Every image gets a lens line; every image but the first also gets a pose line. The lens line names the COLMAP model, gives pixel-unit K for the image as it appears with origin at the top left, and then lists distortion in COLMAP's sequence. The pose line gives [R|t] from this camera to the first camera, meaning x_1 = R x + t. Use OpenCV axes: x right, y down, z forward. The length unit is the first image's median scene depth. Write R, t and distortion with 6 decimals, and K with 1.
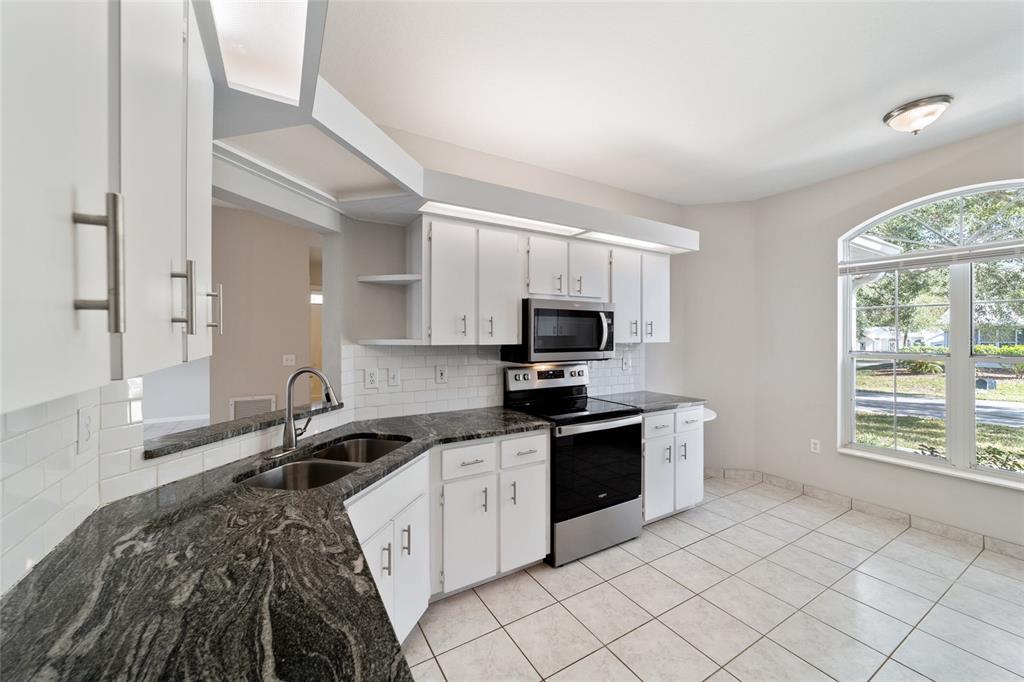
lens RADIAL K [[392.7, 0, 512.4], [0, 392.7, 336.7], [0, 0, 1]] dist [-0.020261, 0.009106]
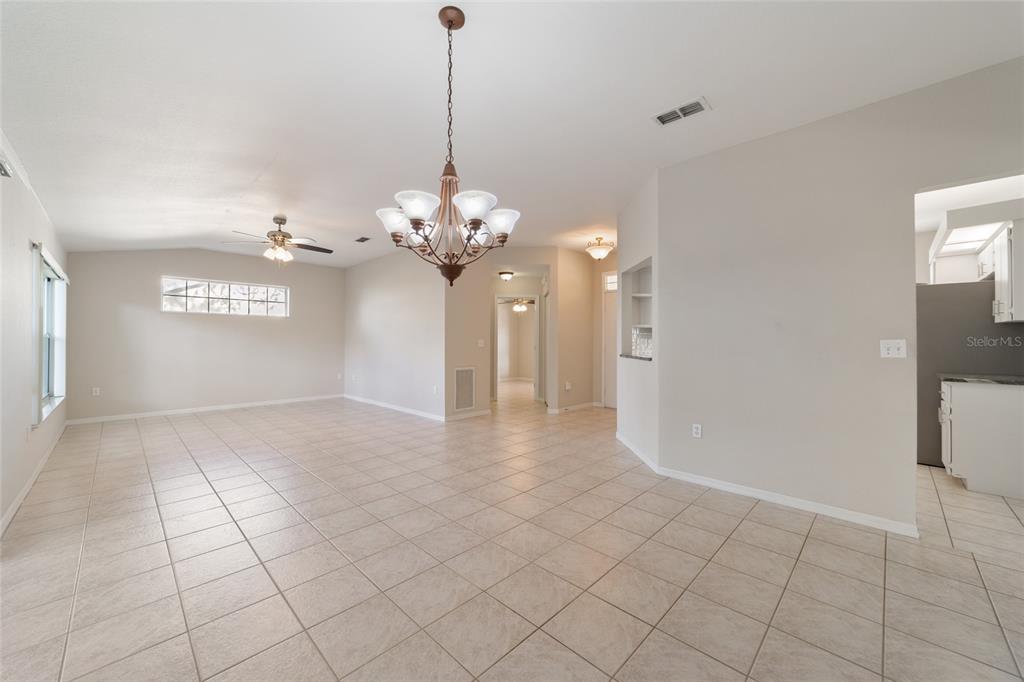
lens RADIAL K [[392.7, 0, 512.4], [0, 392.7, 336.7], [0, 0, 1]] dist [-0.020261, 0.009106]
pose [[0.966428, 0.006311, 0.256859, -1.357108], [-0.003107, 0.999912, -0.012880, 0.086118], [-0.256917, 0.011650, 0.966363, -0.742833]]
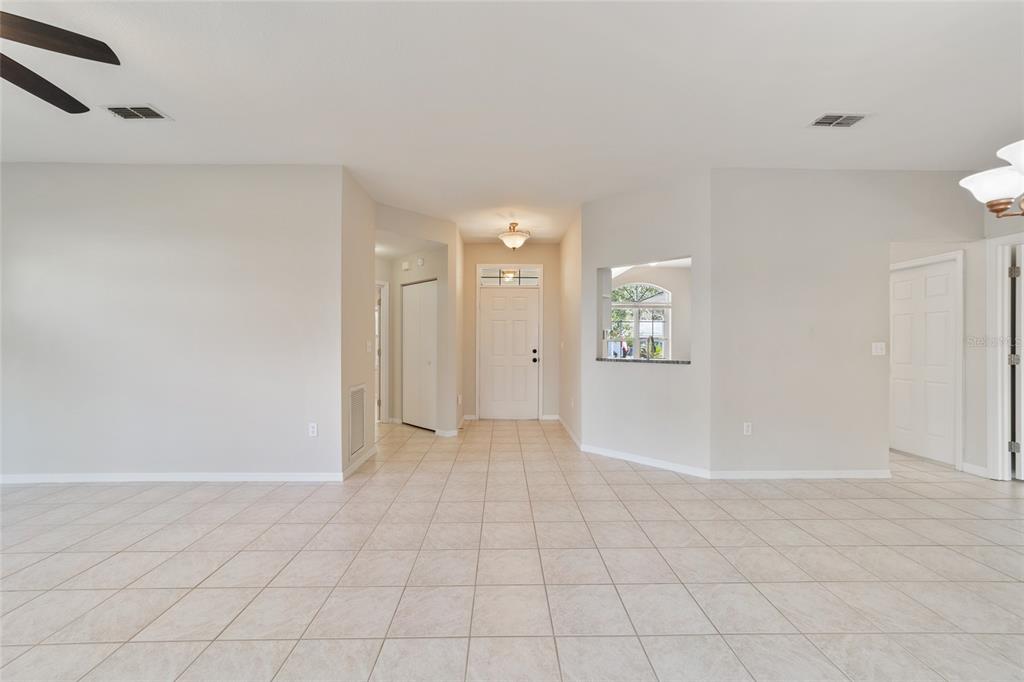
lens RADIAL K [[394.2, 0, 510.6], [0, 394.2, 342.3], [0, 0, 1]] dist [-0.020328, 0.009761]
pose [[0.498968, 0.002517, 0.866617, -2.005951], [0.002024, 0.999990, -0.004070, 0.082061], [-0.866618, 0.003785, 0.498957, 0.347756]]
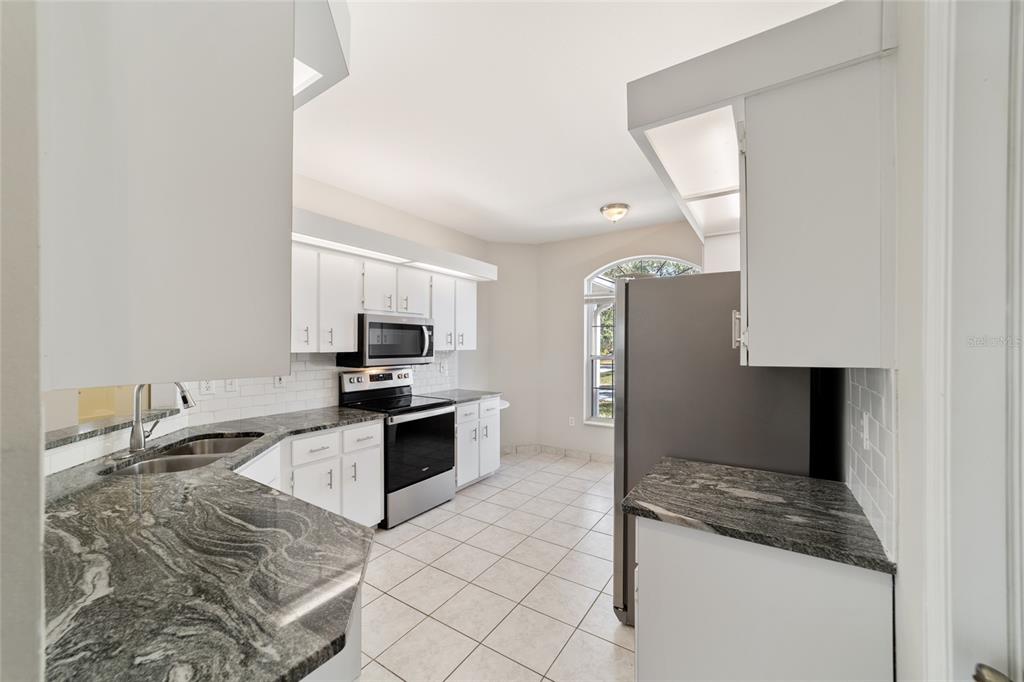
lens RADIAL K [[394.2, 0, 510.6], [0, 394.2, 342.3], [0, 0, 1]] dist [-0.020328, 0.009761]
pose [[0.900563, 0.003725, 0.434709, -0.075480], [-0.000935, 0.999978, -0.006632, -0.001737], [-0.434724, 0.005566, 0.900547, -0.273393]]
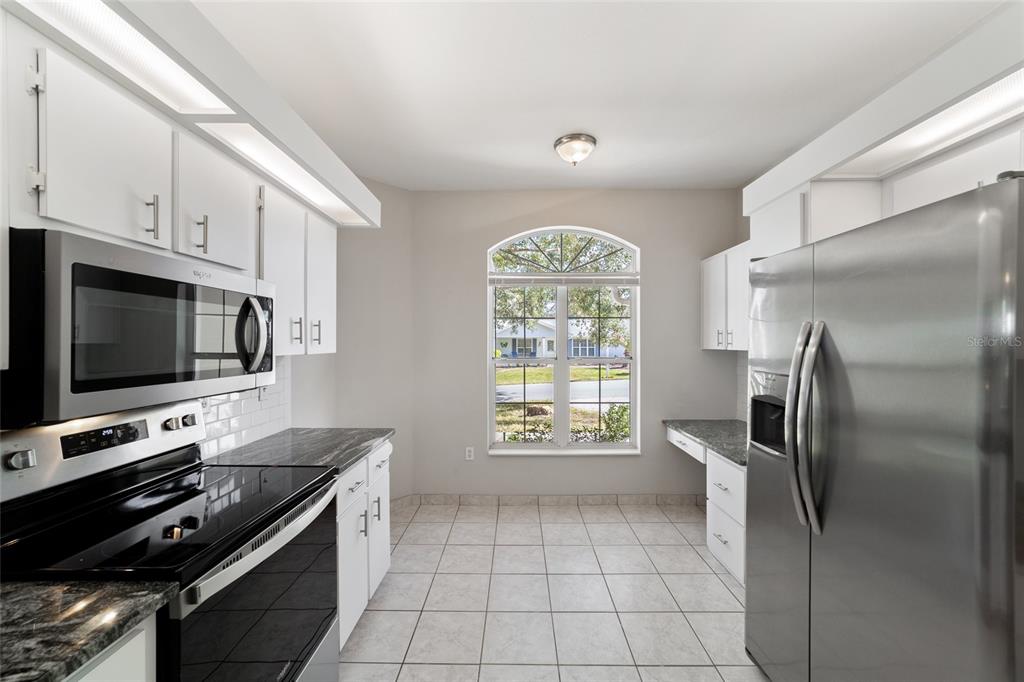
lens RADIAL K [[394.2, 0, 510.6], [0, 394.2, 342.3], [0, 0, 1]] dist [-0.020328, 0.009761]
pose [[0.527252, 0.001300, 0.849708, -0.031129], [0.002968, 0.999990, -0.003371, -0.000178], [-0.849704, 0.004299, 0.527243, 0.483640]]
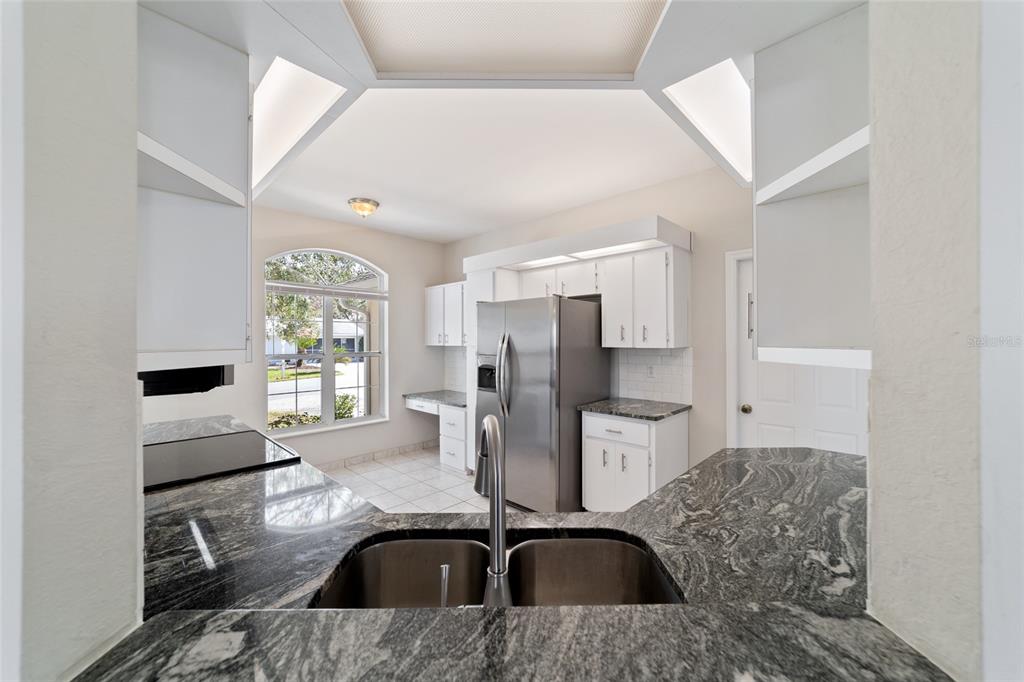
lens RADIAL K [[392.7, 0, 512.4], [0, 392.7, 336.7], [0, 0, 1]] dist [-0.020261, 0.009106]
pose [[-0.256627, 0.013404, 0.966418, -0.608753], [0.006535, 0.999905, -0.012133, 0.000438], [-0.966489, 0.003202, -0.256690, 0.712747]]
